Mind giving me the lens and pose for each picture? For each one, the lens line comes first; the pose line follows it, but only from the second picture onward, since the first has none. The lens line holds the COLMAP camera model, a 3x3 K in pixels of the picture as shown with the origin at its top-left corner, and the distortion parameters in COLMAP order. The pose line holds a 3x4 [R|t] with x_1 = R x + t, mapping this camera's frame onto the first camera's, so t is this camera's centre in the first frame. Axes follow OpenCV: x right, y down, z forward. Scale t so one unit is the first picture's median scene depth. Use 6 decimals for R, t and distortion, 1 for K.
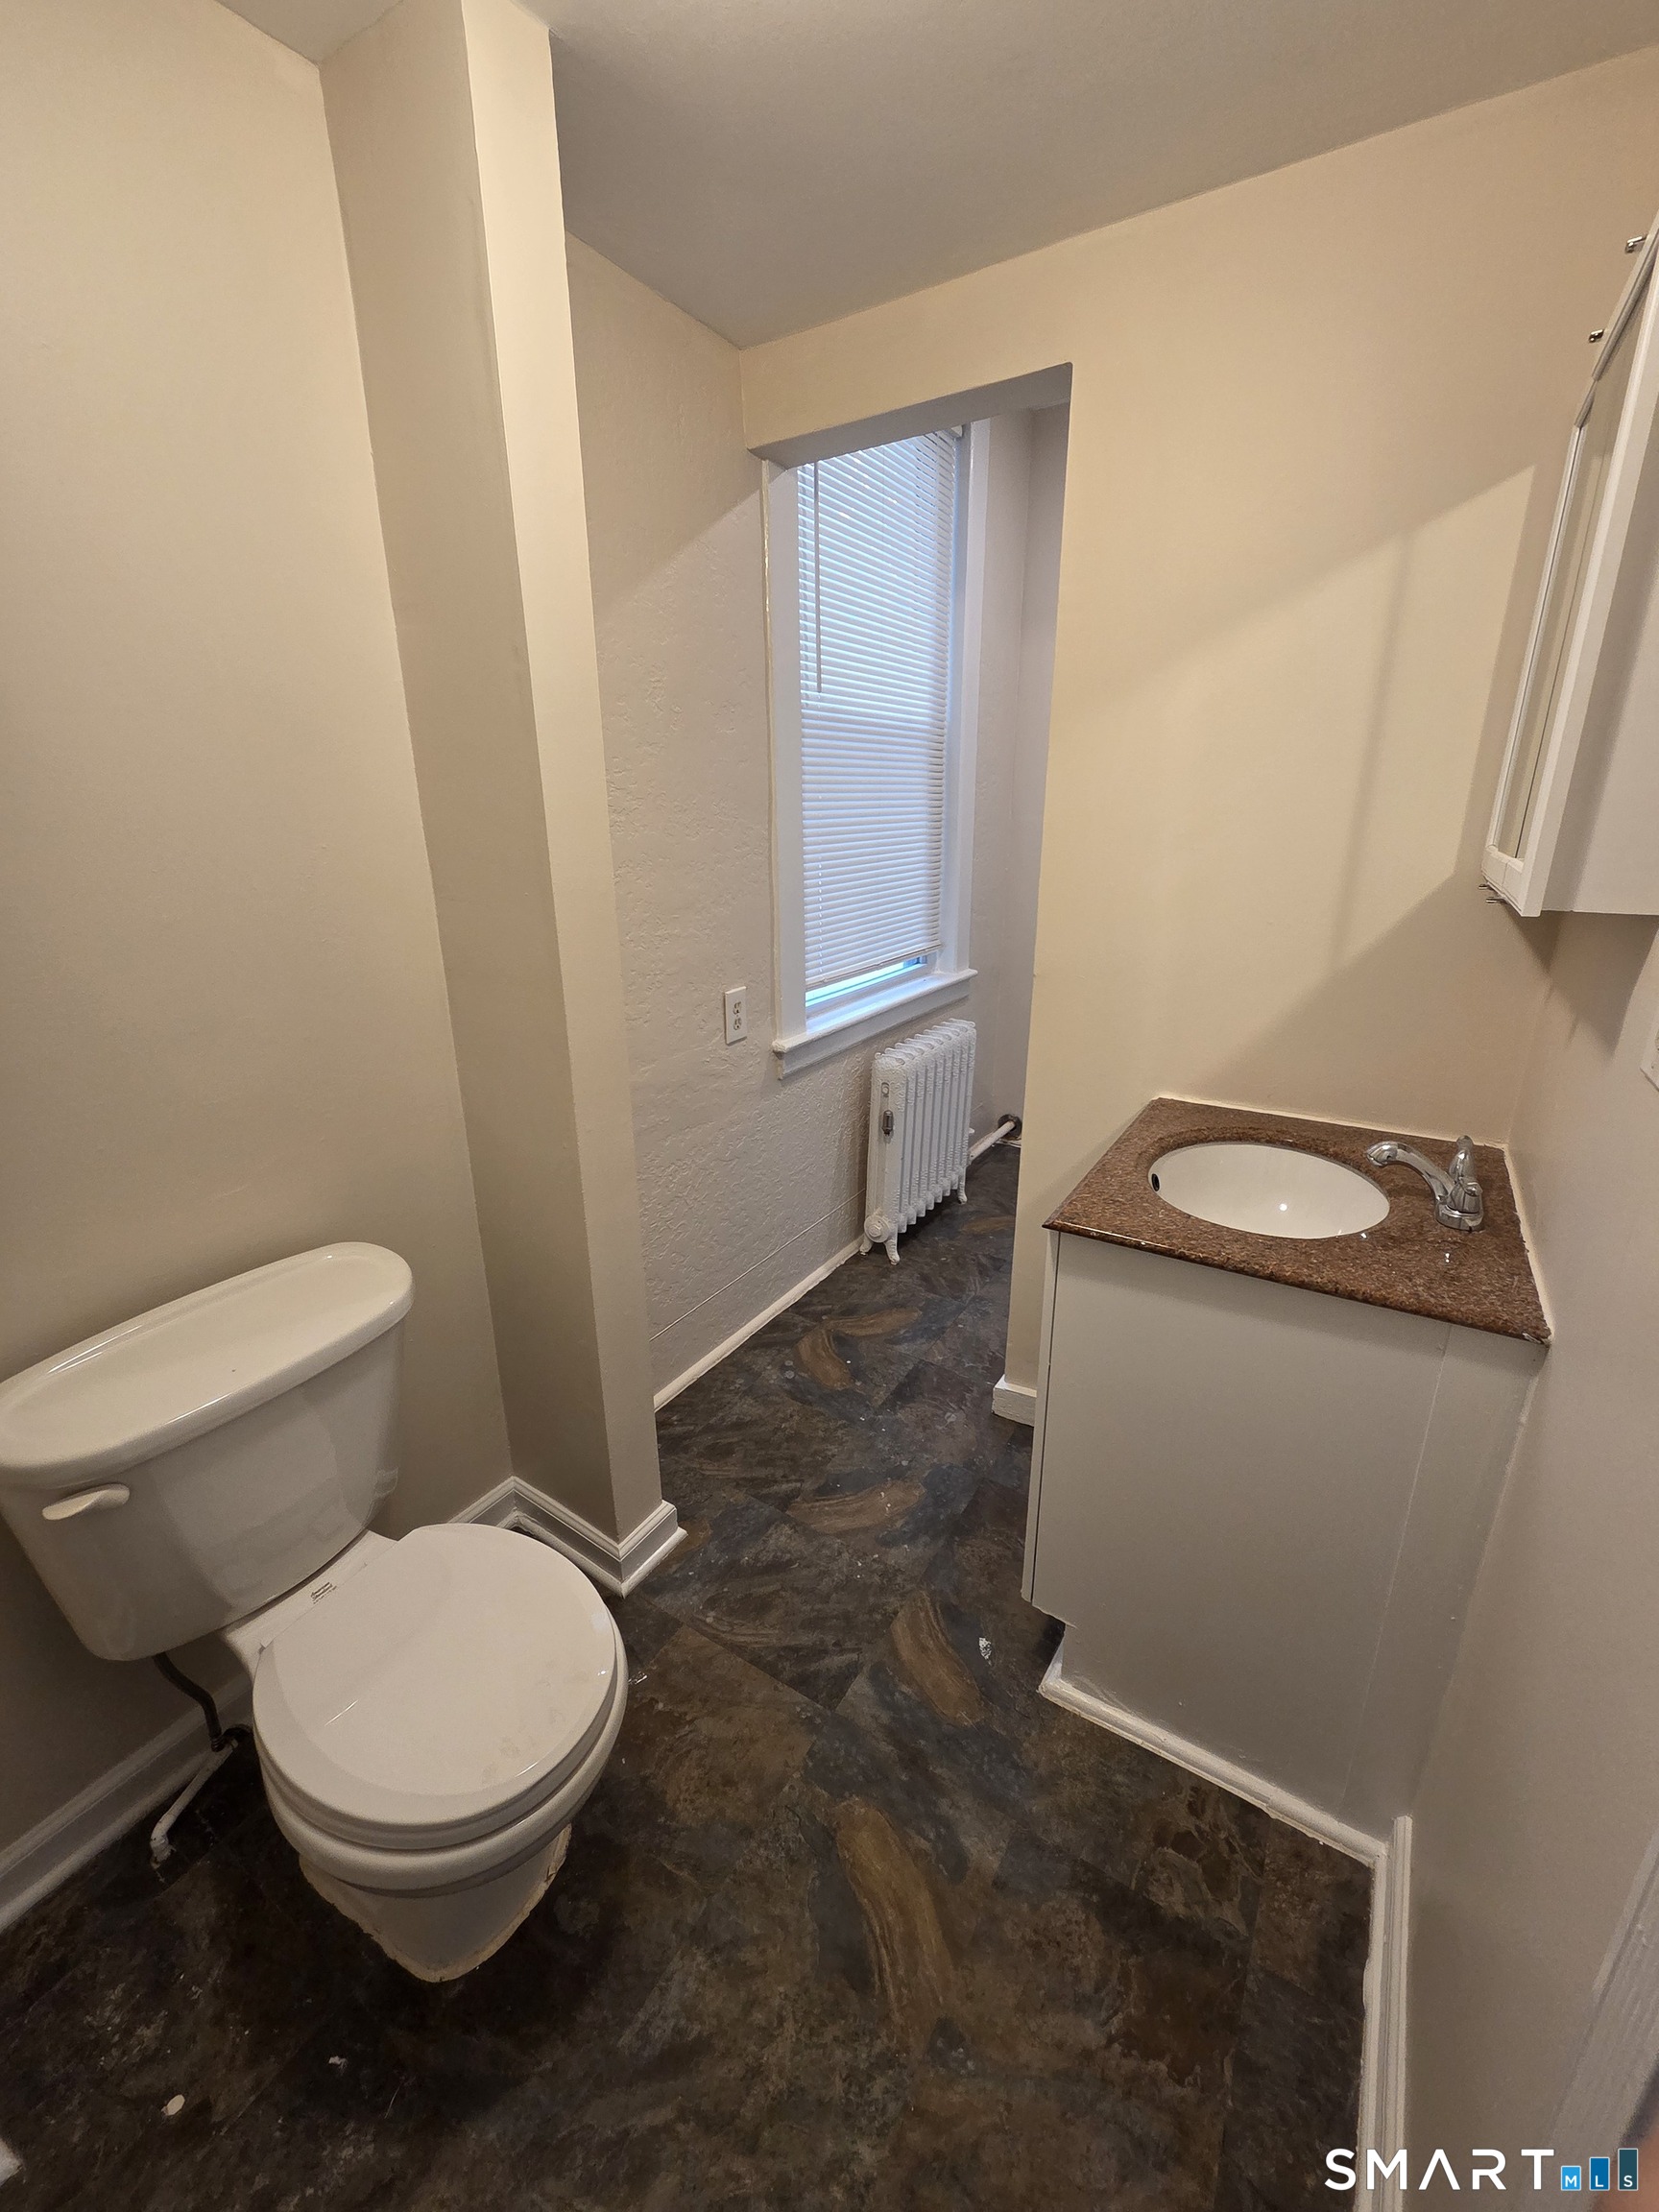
lens RADIAL K [[903.5, 0, 833.8], [0, 903.5, 1094.2], [0, 0, 1]] dist [-0.001514, -0.000782]
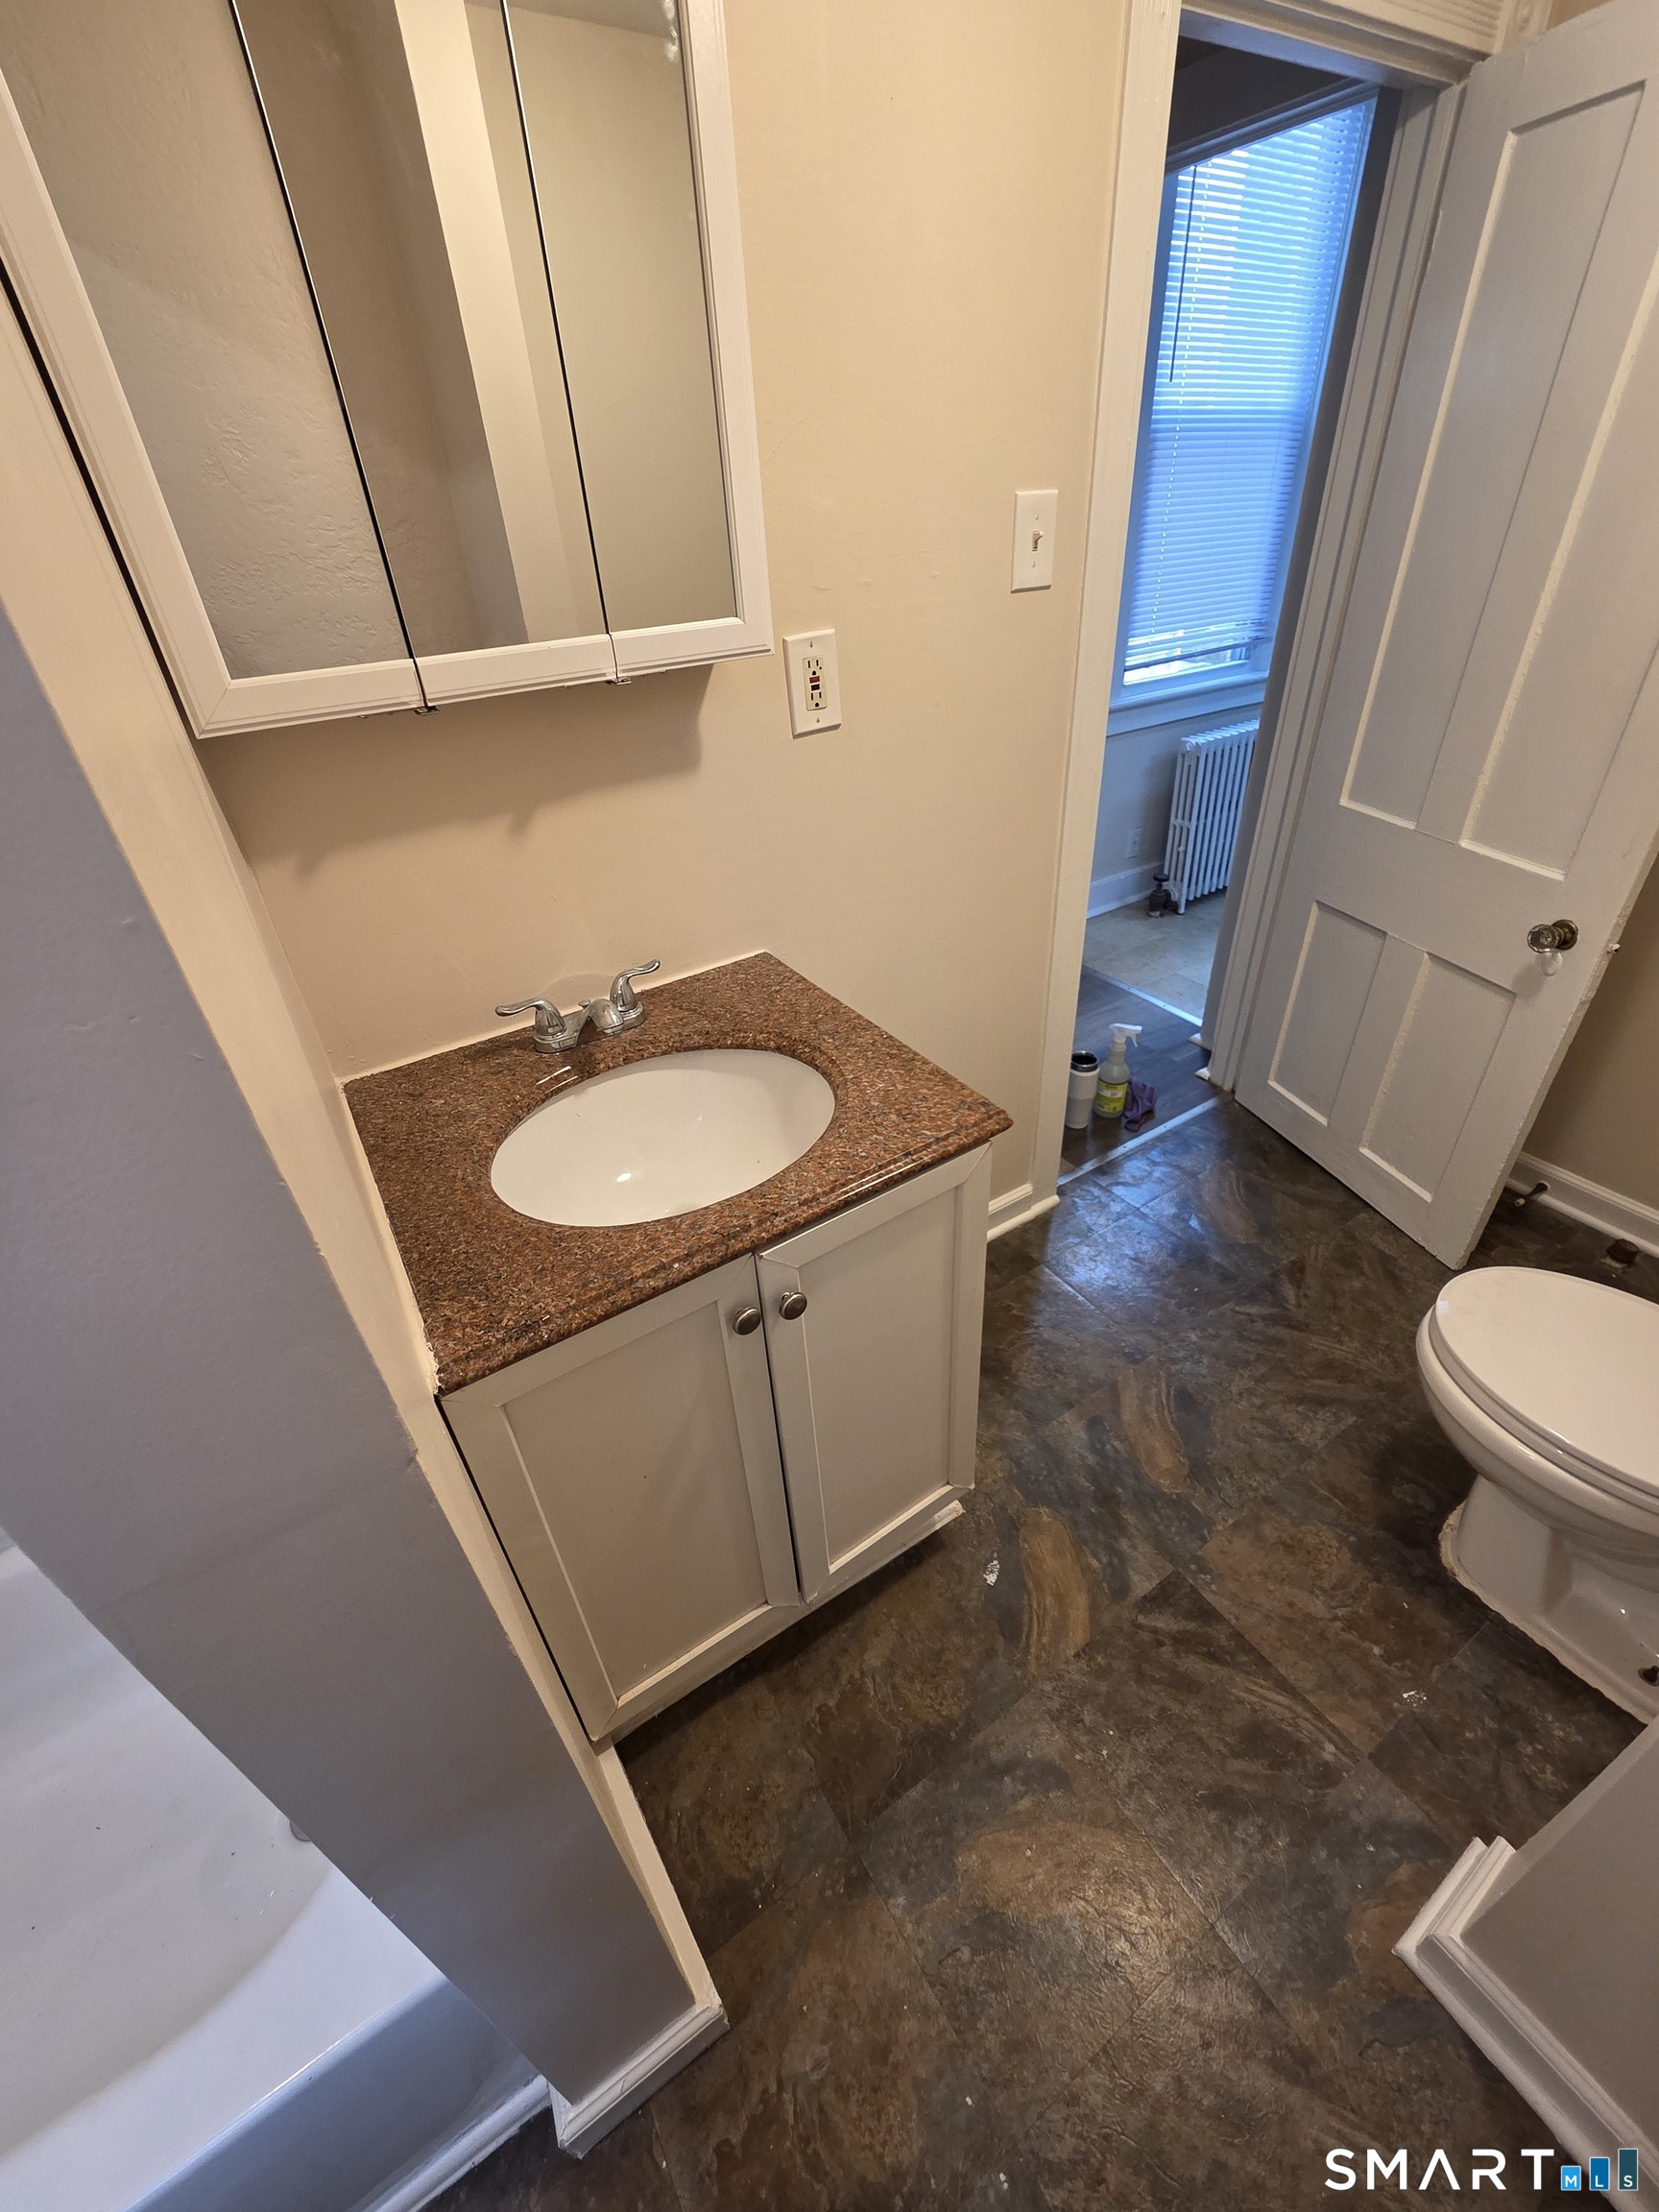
lens RADIAL K [[903.5, 0, 829.6], [0, 903.5, 1095.2], [0, 0, 1]] dist [-0.001514, -0.000782]
pose [[-0.901654, -0.195189, 0.385903, 0.054492], [0.182575, 0.637114, 0.748833, -0.403530], [-0.392028, 0.745645, -0.538820, 1.157517]]
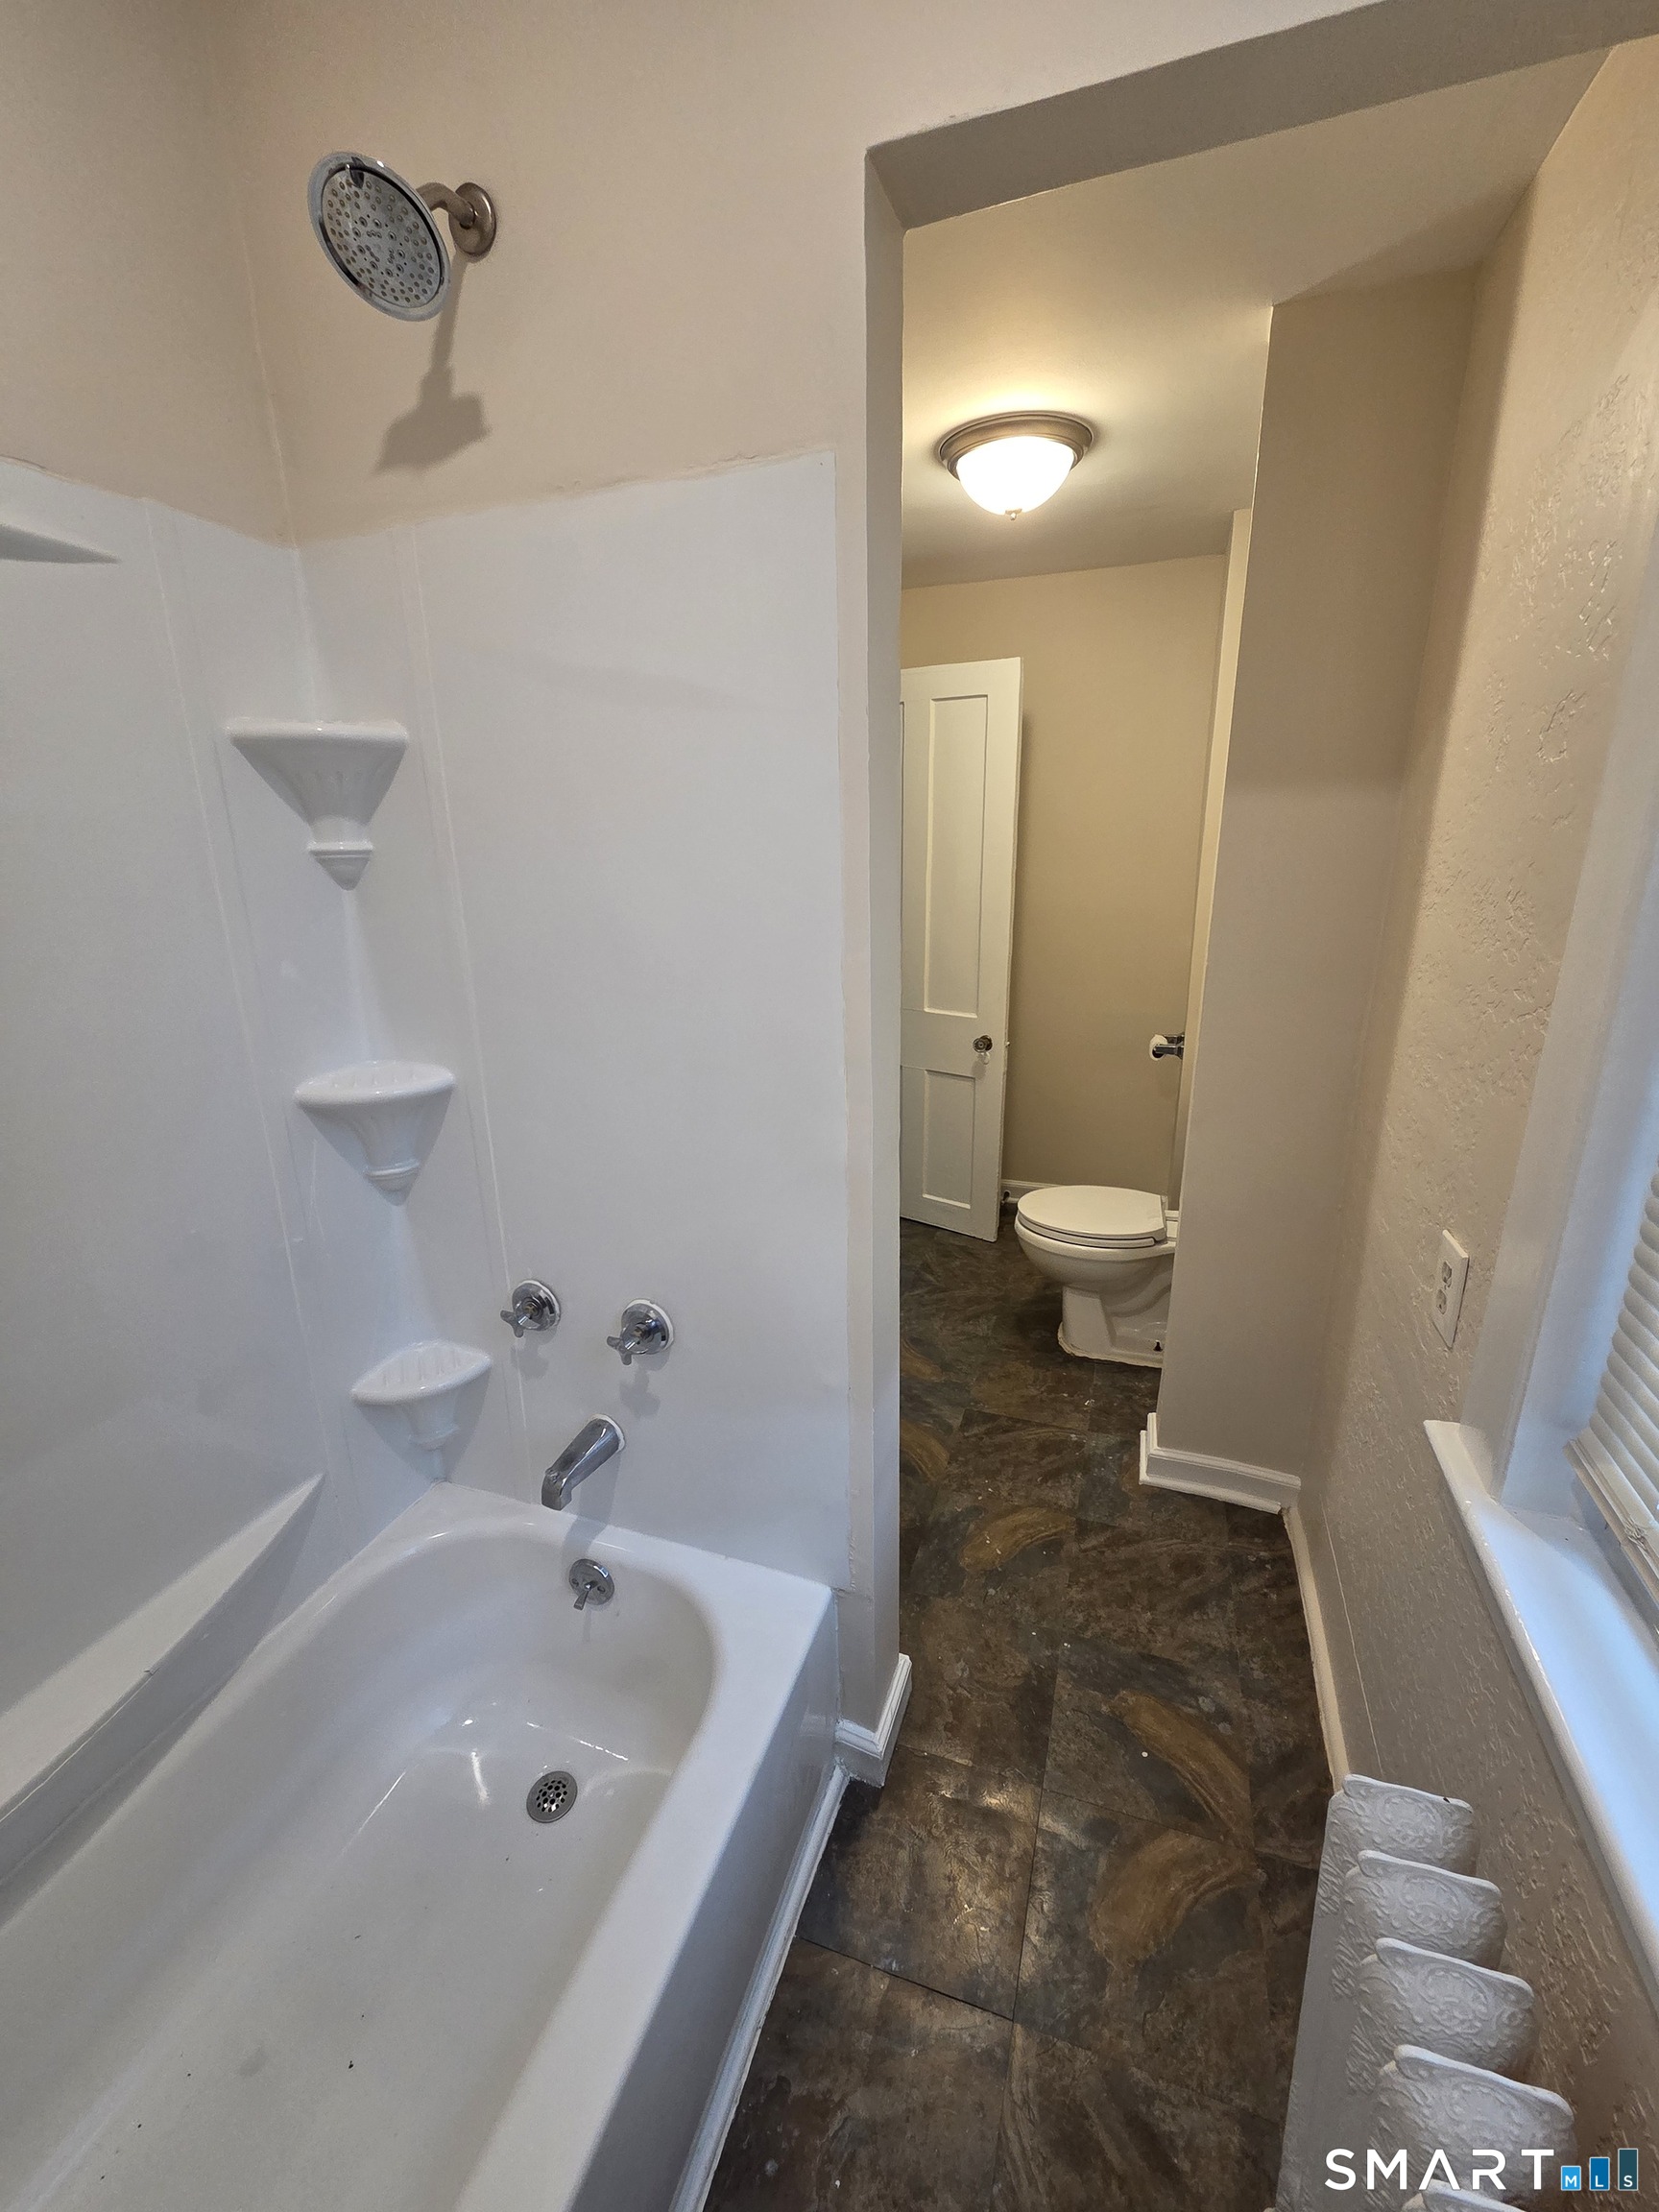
lens RADIAL K [[903.5, 0, 832.5], [0, 903.5, 1105.0], [0, 0, 1]] dist [-0.001514, -0.000782]
pose [[-0.976625, 0.078259, -0.200196, 0.466430], [-0.051586, 0.818814, 0.571736, -0.619779], [0.208666, 0.568699, -0.795638, 1.738181]]
